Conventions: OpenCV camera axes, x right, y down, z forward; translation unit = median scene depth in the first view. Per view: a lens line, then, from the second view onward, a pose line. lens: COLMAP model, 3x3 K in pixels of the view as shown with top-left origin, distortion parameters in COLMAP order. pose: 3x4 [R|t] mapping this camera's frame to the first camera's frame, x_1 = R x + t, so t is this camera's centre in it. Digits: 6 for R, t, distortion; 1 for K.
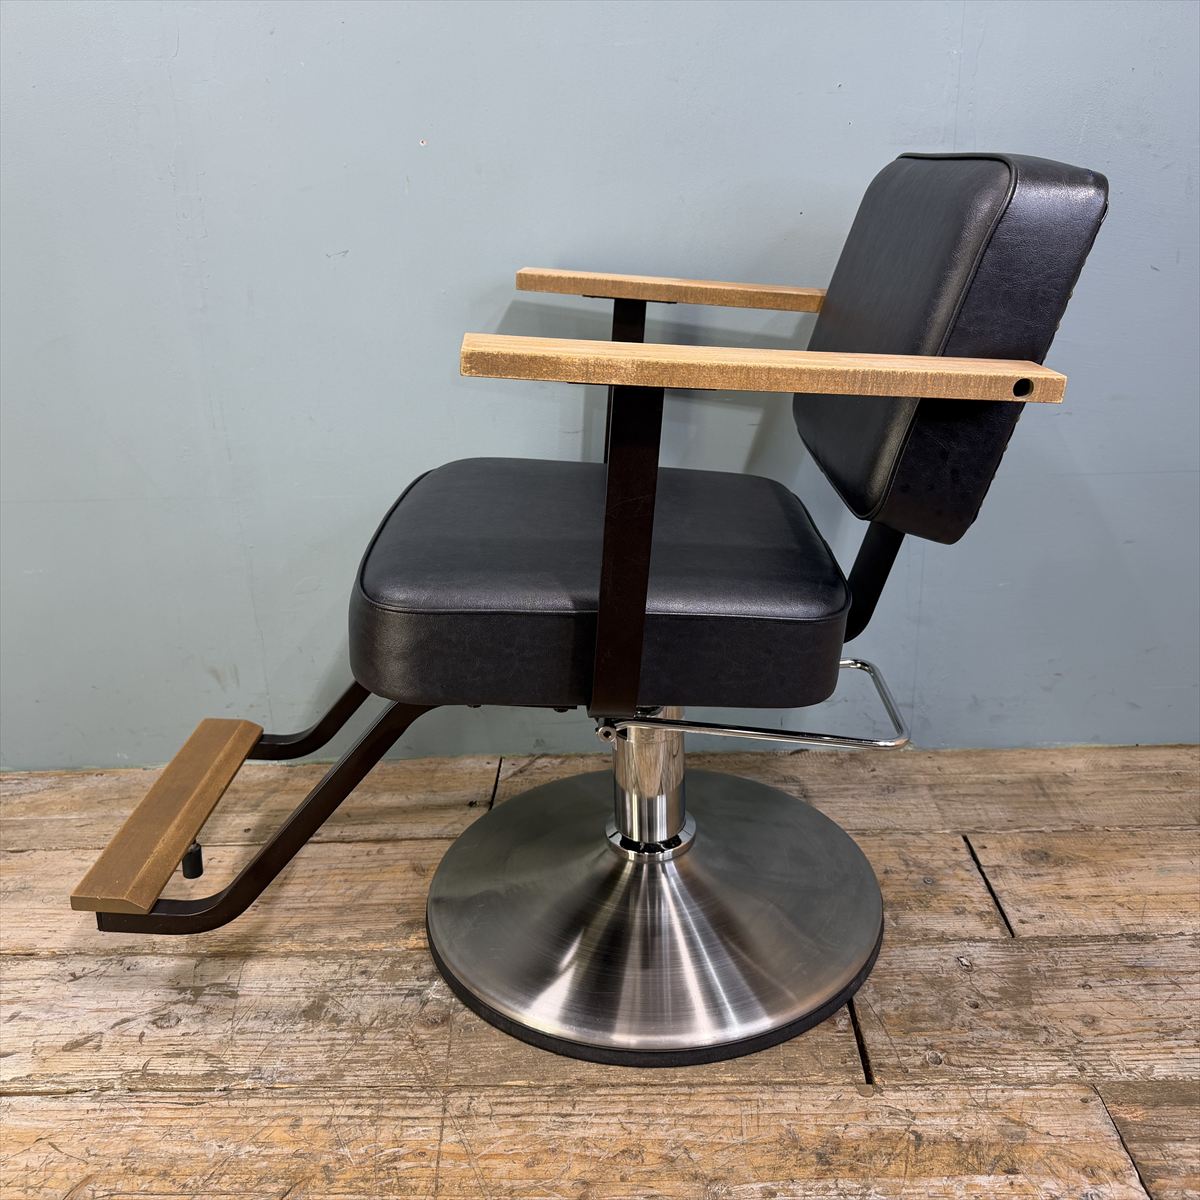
lens RADIAL K [[1155.3, 0, 594.2], [0, 1155.3, 606.3], [0, 0, 1]] dist [-0.006194, 0.004790]
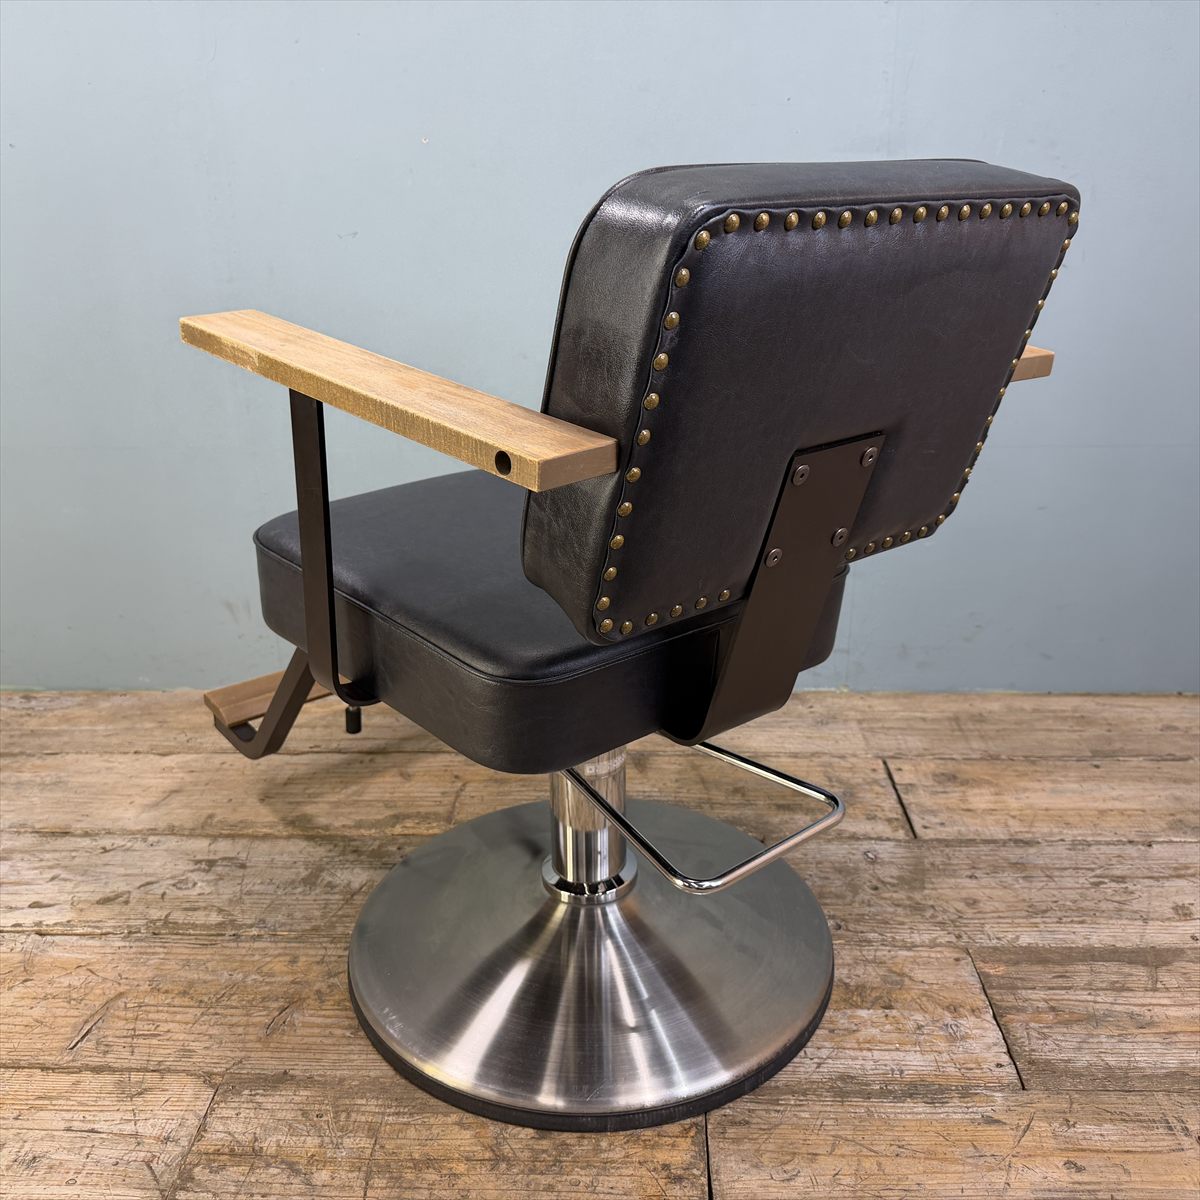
lens RADIAL K [[1153.8, 0, 582.6], [0, 1153.8, 597.1], [0, 0, 1]] dist [0.062621, -0.133620]
pose [[0.999596, 0.027014, -0.008866, 0.034776], [-0.027075, 0.999610, -0.006864, 0.064188], [0.008677, 0.007101, 0.999937, -0.174165]]
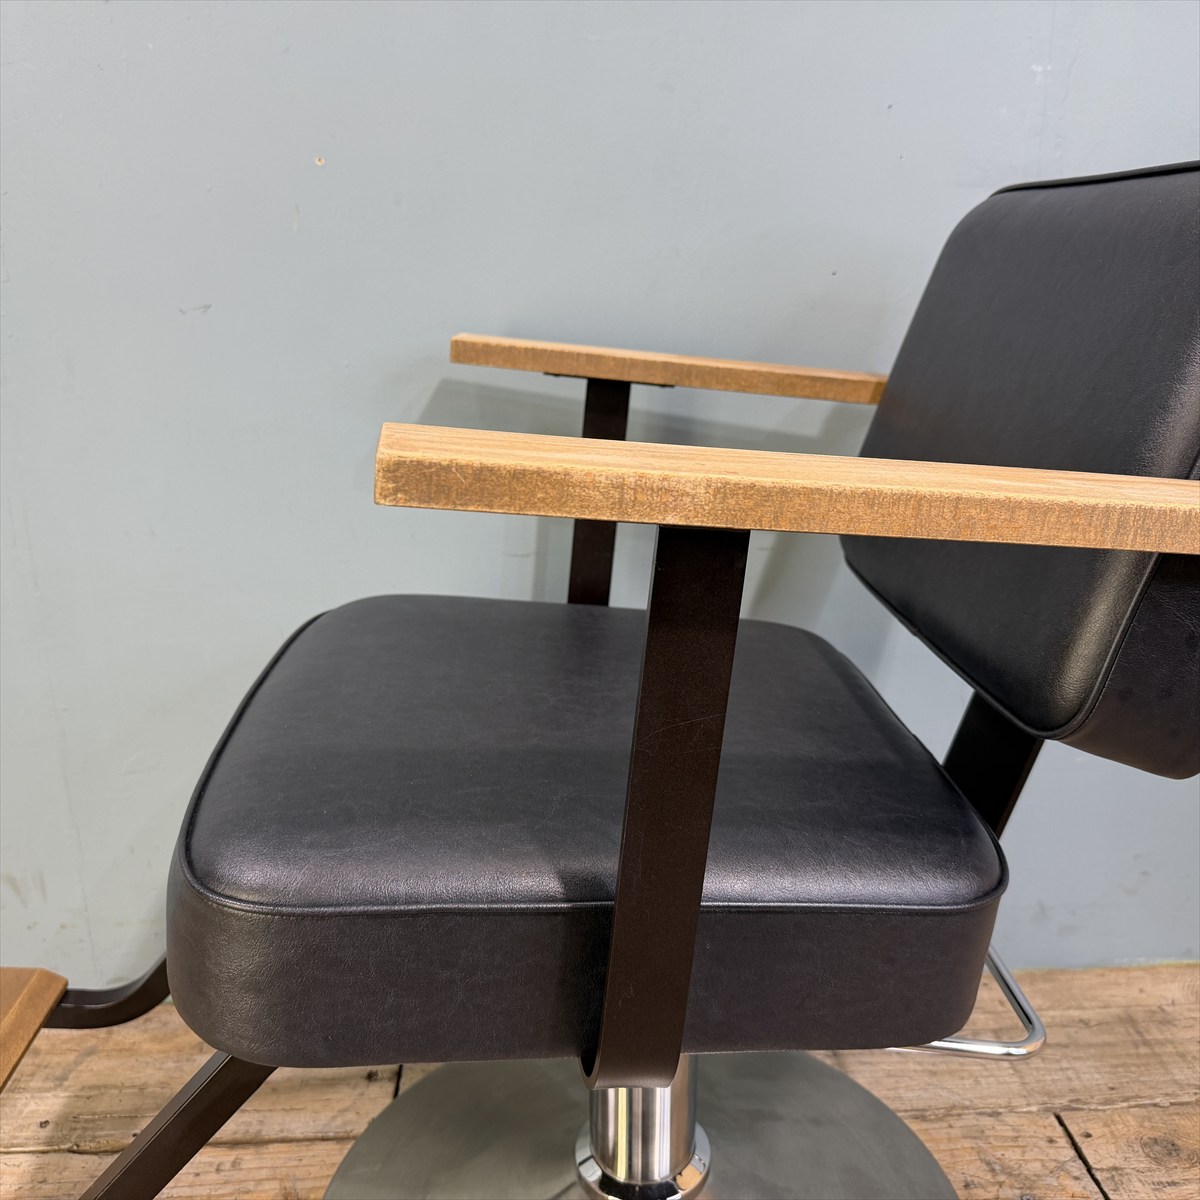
lens RADIAL K [[1146.7, 0, 598.0], [0, 1146.7, 604.1], [0, 0, 1]] dist [0.002473, -0.026455]
pose [[0.996252, 0.008550, 0.086080, -0.040030], [-0.001788, 0.996926, -0.078329, -0.079022], [-0.086485, 0.077882, 0.993204, 0.336299]]
